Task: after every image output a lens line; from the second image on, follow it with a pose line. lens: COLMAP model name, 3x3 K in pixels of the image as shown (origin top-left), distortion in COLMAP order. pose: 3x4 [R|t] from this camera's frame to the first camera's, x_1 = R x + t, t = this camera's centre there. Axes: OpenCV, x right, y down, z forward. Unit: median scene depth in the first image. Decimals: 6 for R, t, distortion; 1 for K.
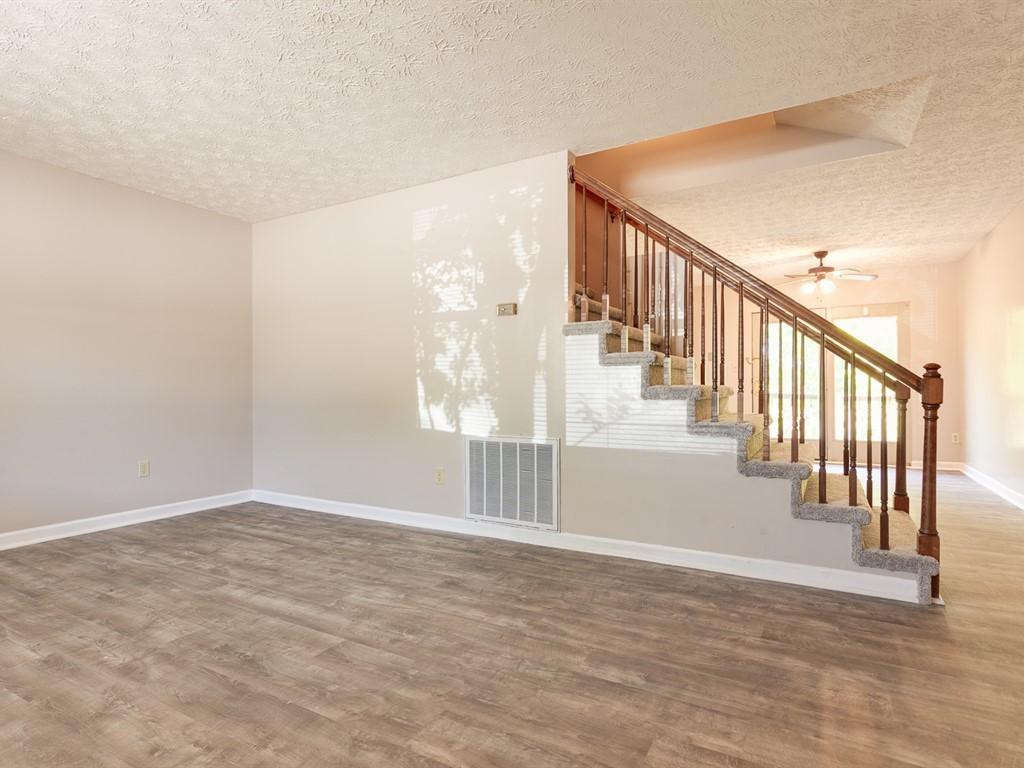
lens RADIAL K [[551.8, 0, 513.8], [0, 551.8, 404.0], [0, 0, 1]] dist [0.001145, 0.000561]
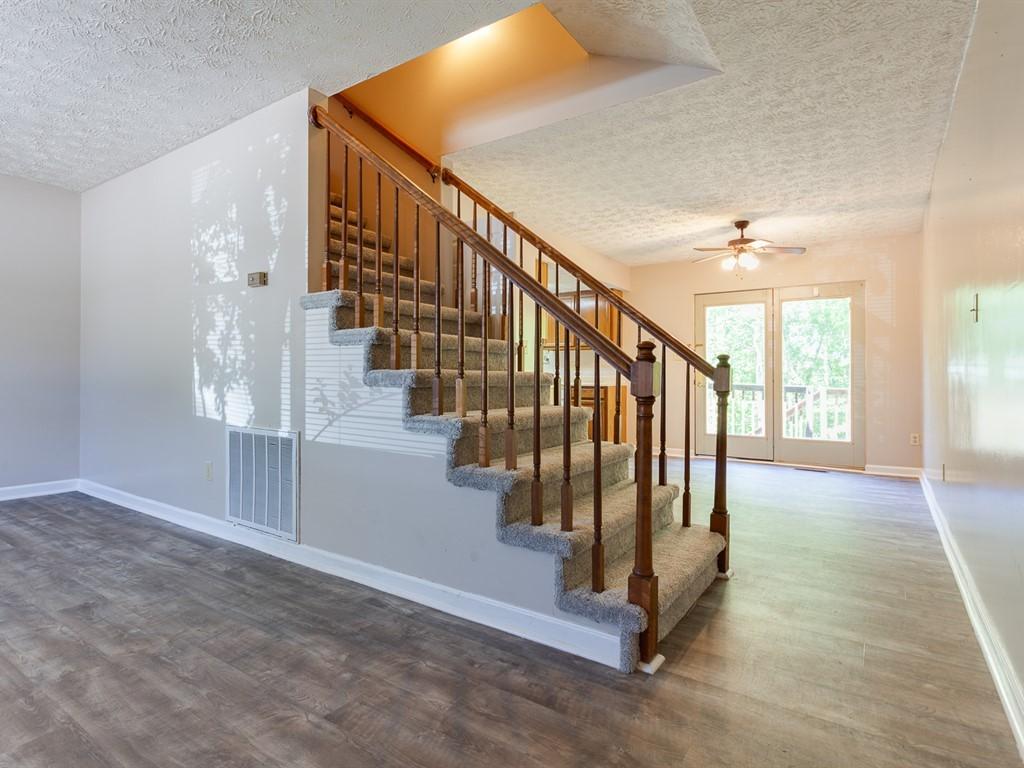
lens RADIAL K [[552.9, 0, 512.0], [0, 552.9, 384.0], [0, 0, 1]] dist [0.001523, 0.002280]
pose [[0.996739, 0.015492, -0.079191, 0.477918], [-0.016558, 0.999781, -0.012814, -0.004304], [0.078975, 0.014084, 0.996777, 0.188484]]
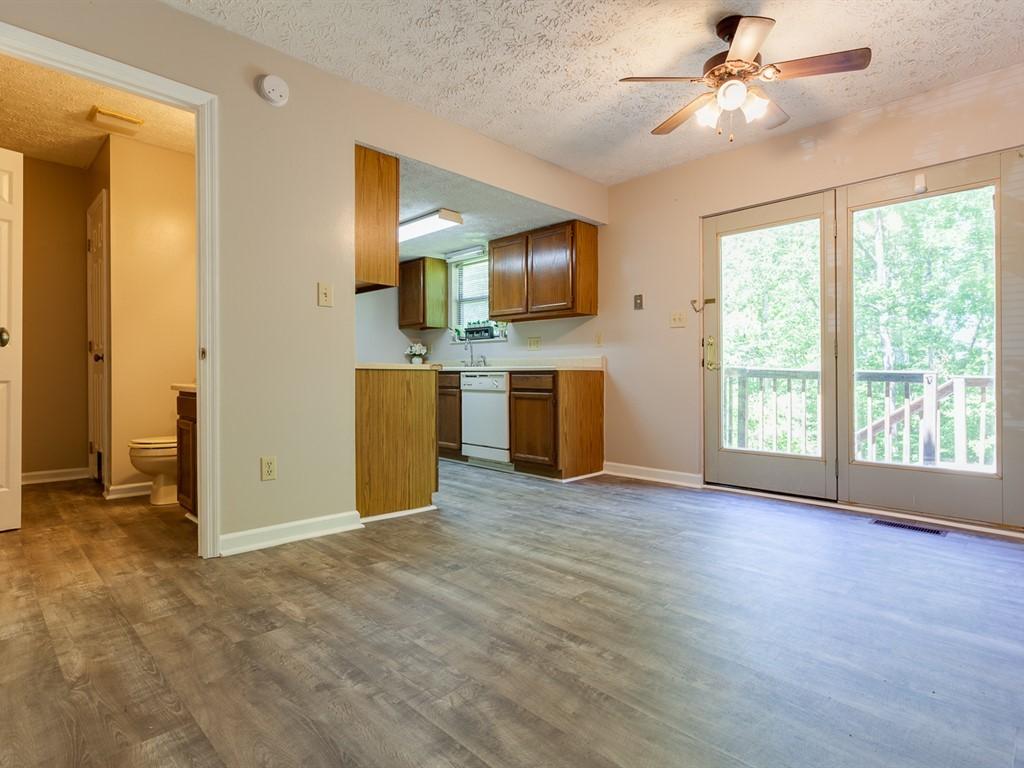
lens RADIAL K [[552.9, 0, 512.0], [0, 552.9, 384.0], [0, 0, 1]] dist [0.001523, 0.002280]
pose [[0.962269, 0.012182, -0.271826, 0.916979], [-0.014307, 0.999881, -0.005836, 0.012574], [0.271723, 0.009505, 0.962329, 0.979343]]
